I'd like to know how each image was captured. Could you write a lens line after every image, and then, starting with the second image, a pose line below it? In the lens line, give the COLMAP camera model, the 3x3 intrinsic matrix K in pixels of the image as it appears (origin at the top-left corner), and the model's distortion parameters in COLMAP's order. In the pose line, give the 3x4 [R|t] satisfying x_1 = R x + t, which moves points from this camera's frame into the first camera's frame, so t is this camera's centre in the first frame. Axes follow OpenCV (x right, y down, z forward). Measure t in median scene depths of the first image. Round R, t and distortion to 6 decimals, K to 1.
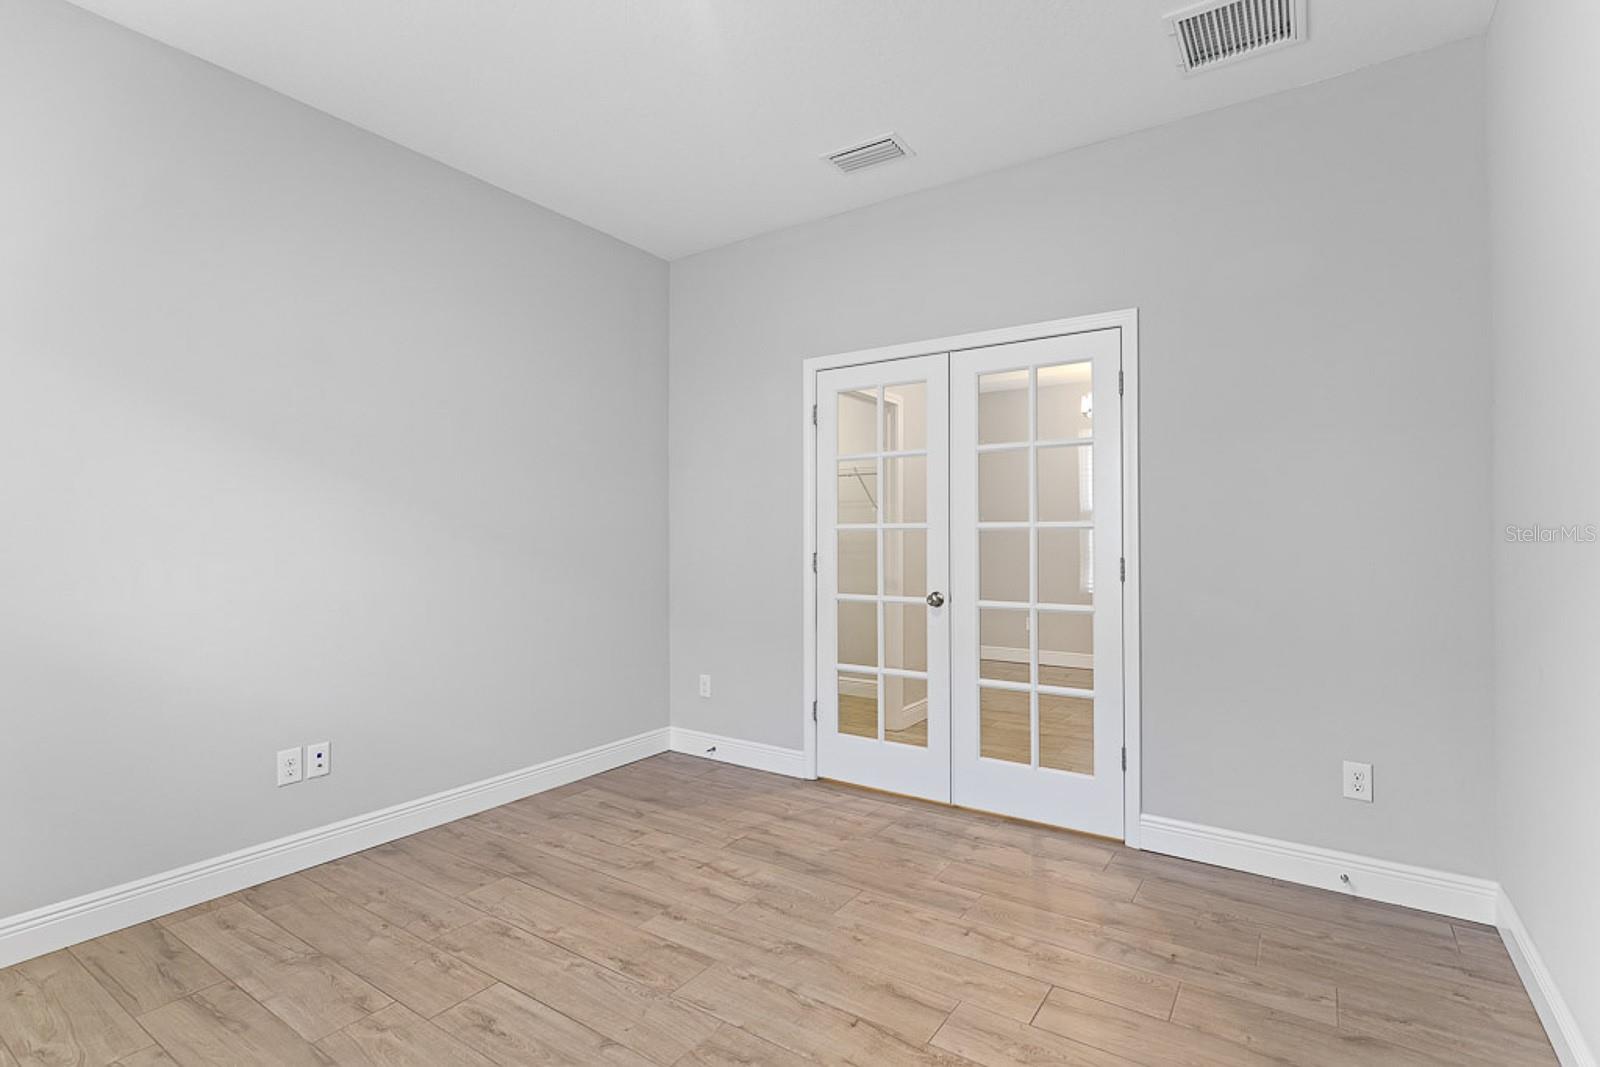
lens RADIAL K [[755.6, 0, 800.0], [0, 755.6, 533.5], [0, 0, 1]] dist [-0.000174, -0.000322]
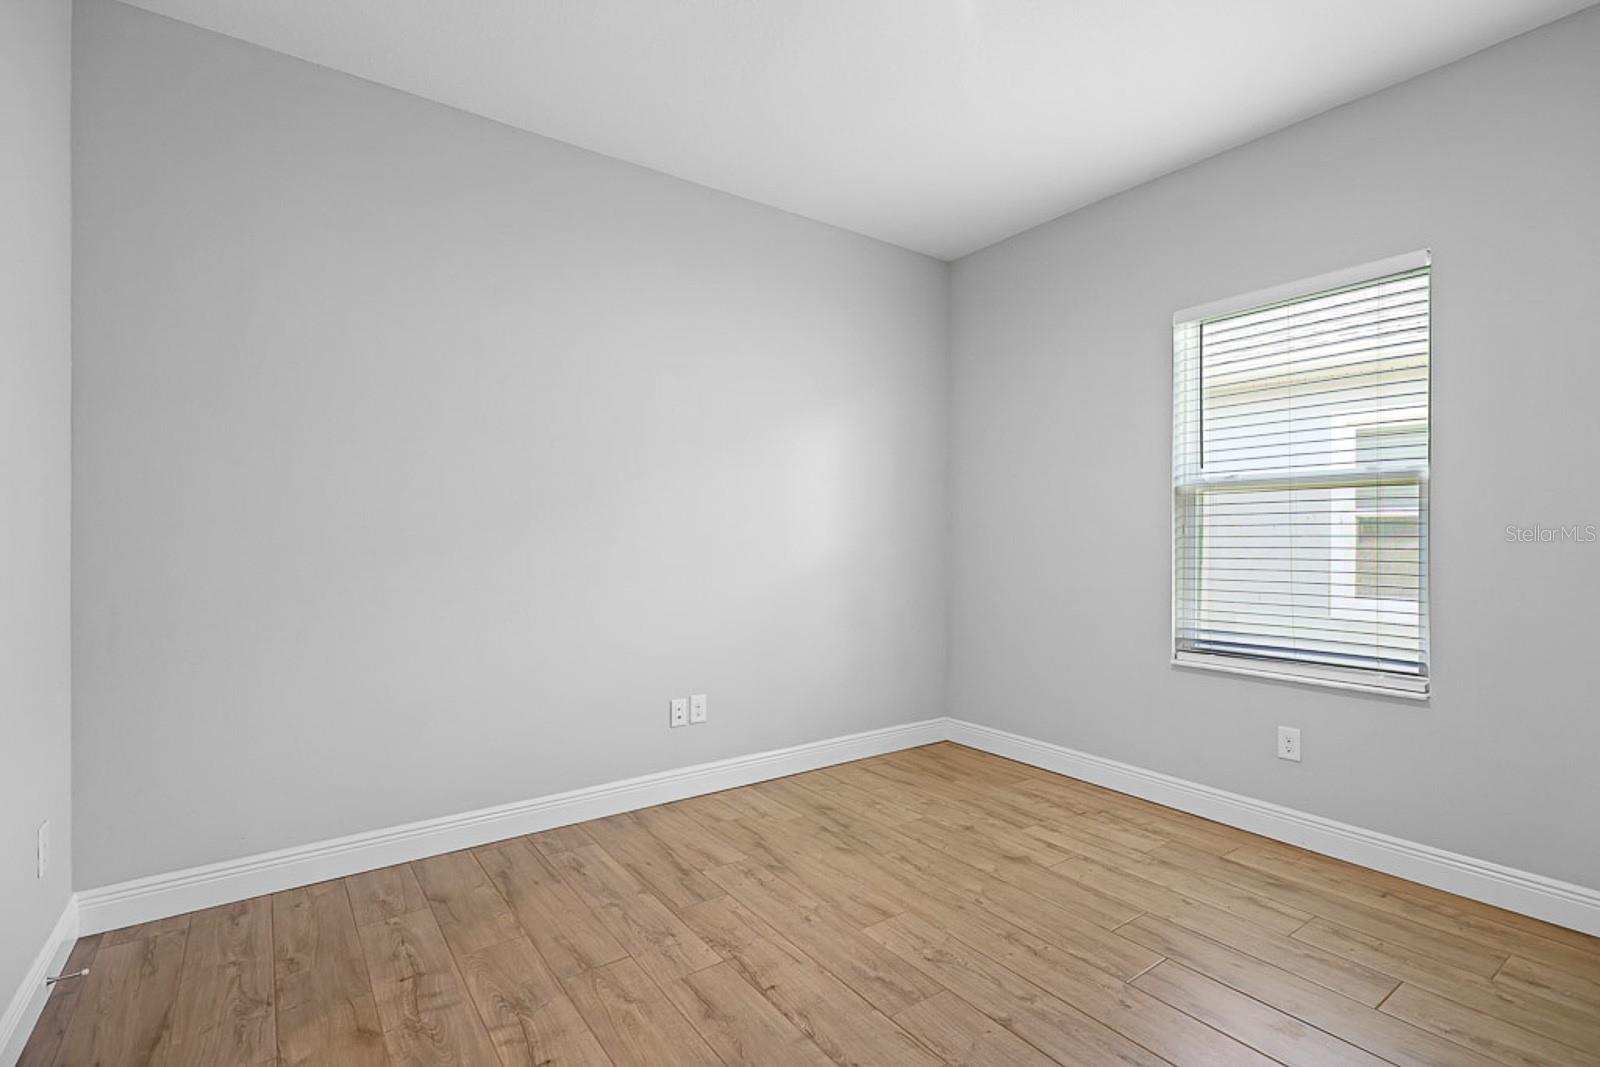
lens RADIAL K [[755.6, 0, 800.0], [0, 755.6, 533.5], [0, 0, 1]] dist [-0.000174, -0.000322]
pose [[-0.938681, 0.000523, 0.344787, -0.316897], [-0.002934, 0.999951, -0.009506, 0.017218], [-0.344775, -0.009935, -0.938633, 1.888432]]
